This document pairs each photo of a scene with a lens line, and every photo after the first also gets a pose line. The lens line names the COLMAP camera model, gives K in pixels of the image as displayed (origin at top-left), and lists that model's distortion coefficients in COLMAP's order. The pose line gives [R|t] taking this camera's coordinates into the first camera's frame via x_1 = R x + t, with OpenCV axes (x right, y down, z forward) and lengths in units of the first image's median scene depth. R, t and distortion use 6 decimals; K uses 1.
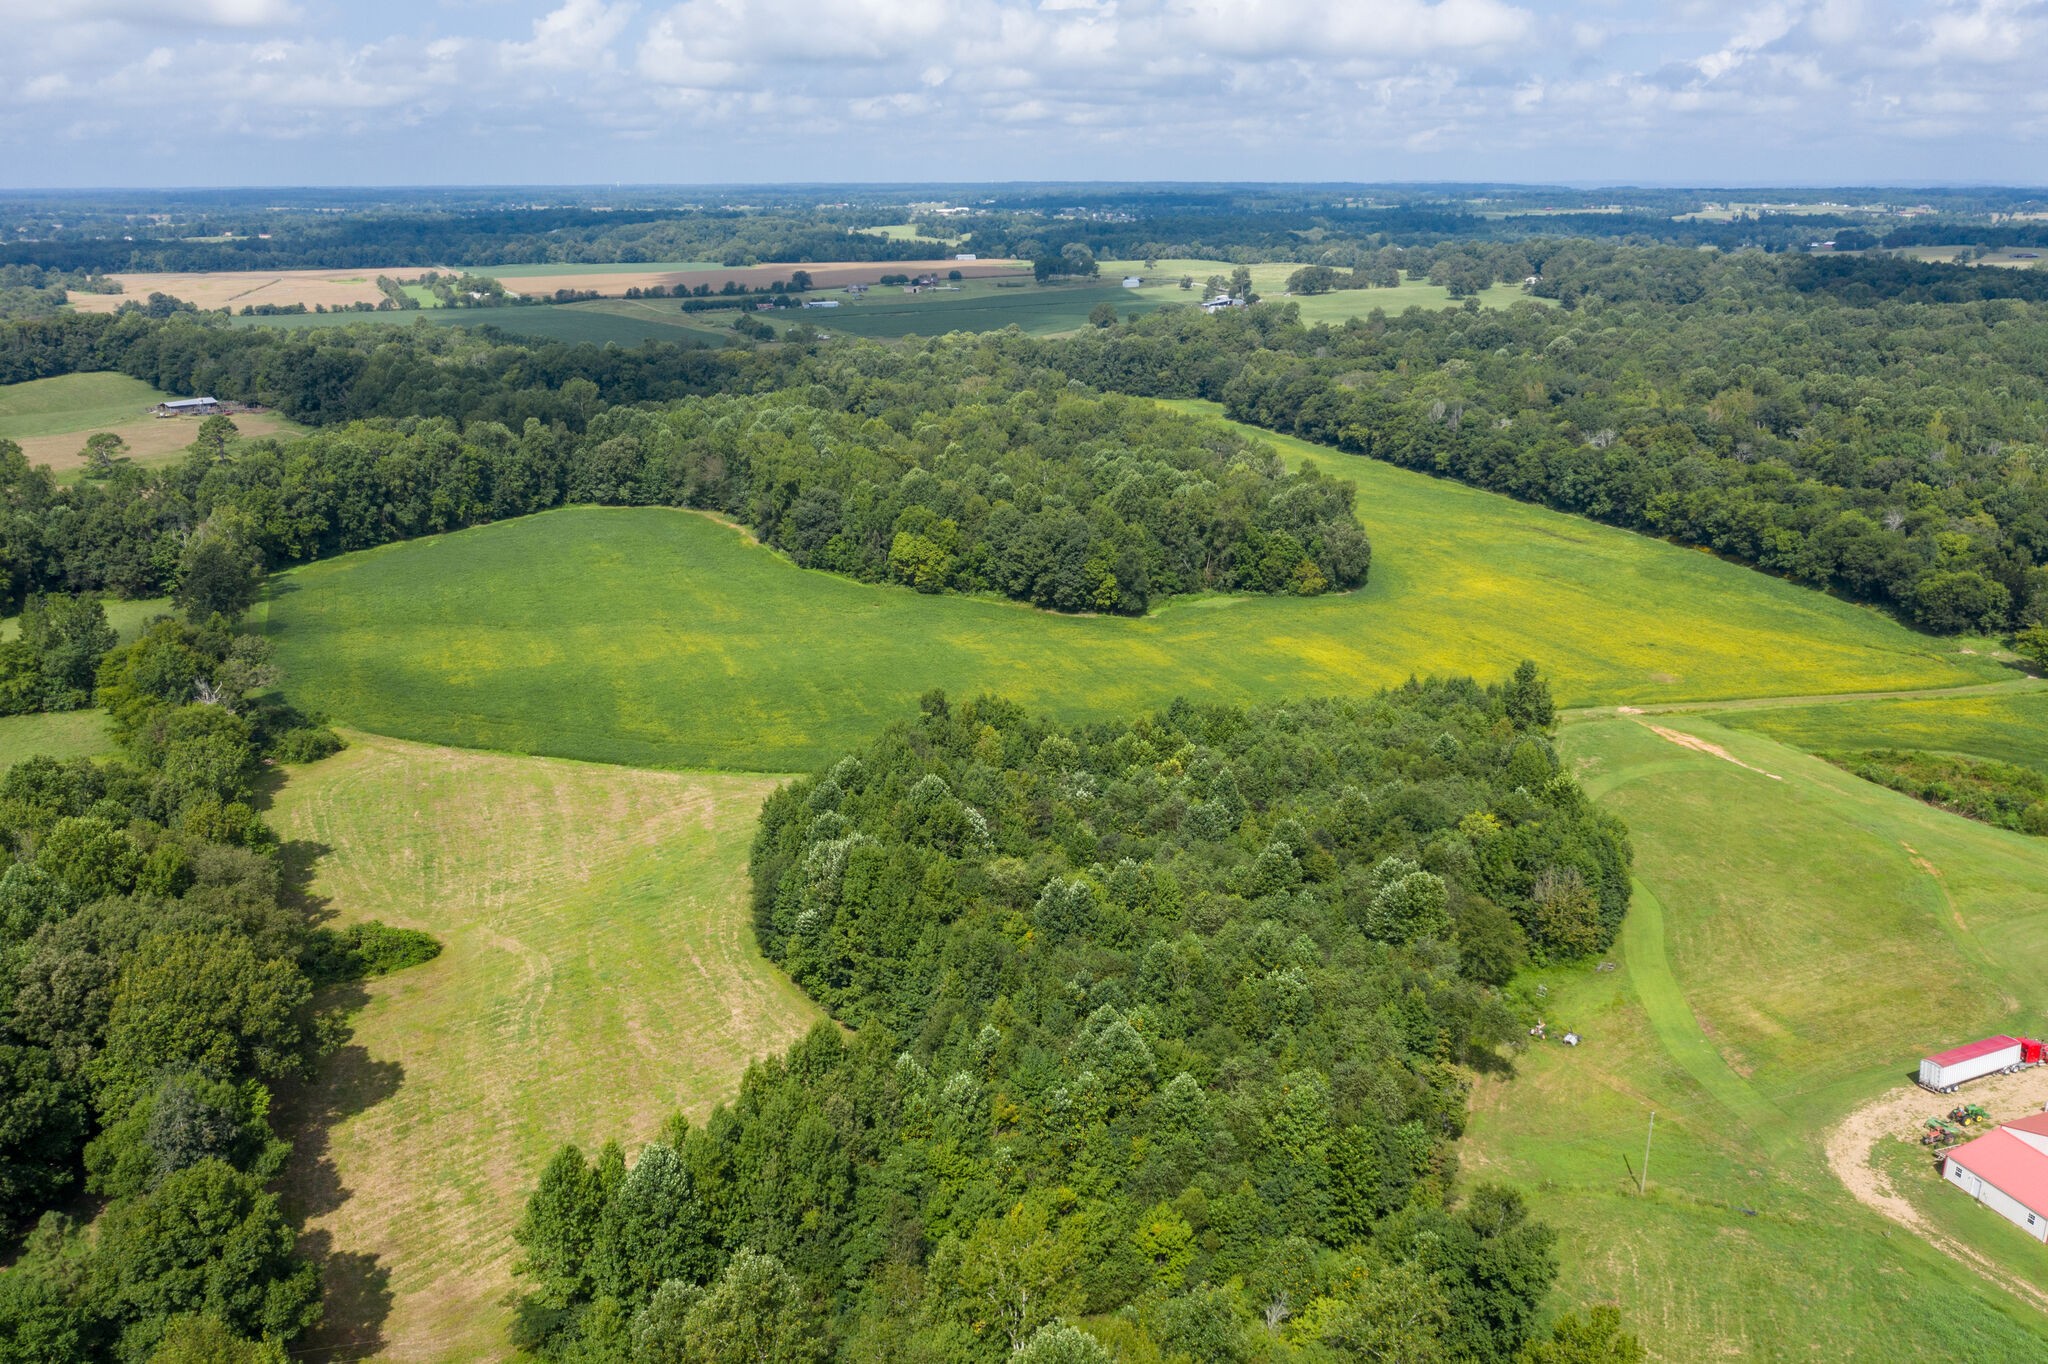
lens RADIAL K [[1640.0, 0, 1013.2], [0, 1640.0, 677.8], [0, 0, 1]] dist [-0.009474, 0.002917]
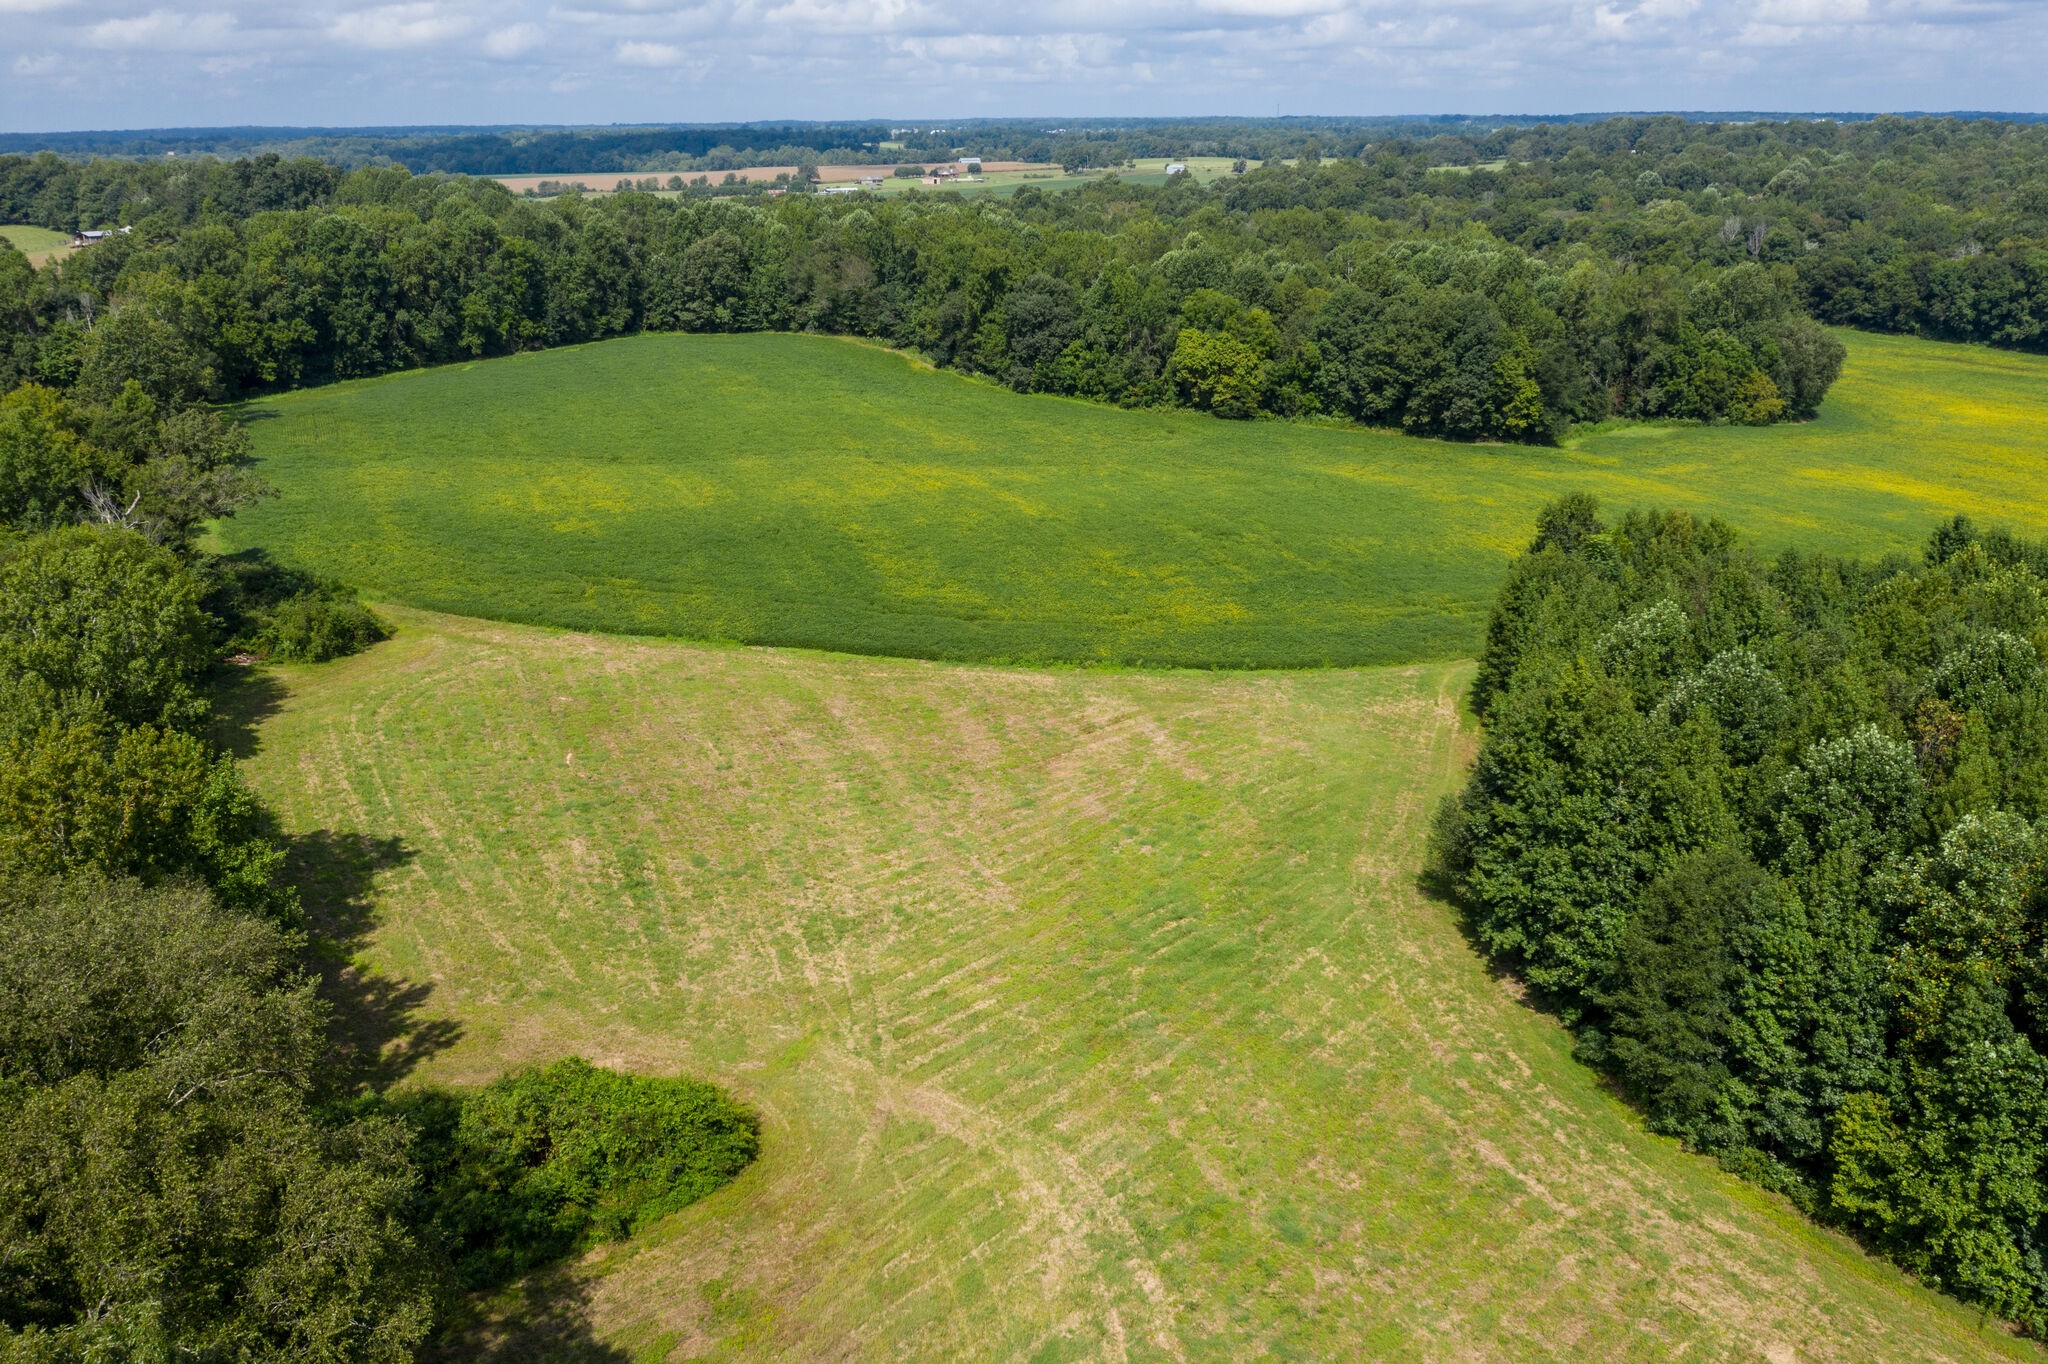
lens RADIAL K [[1619.7, 0, 1014.7], [0, 1619.7, 678.5], [0, 0, 1]] dist [-0.012847, 0.010593]
pose [[0.999563, -0.014941, 0.025516, -0.143268], [0.014023, 0.999262, 0.035765, 0.026230], [-0.026031, -0.035392, 0.999034, 0.309493]]
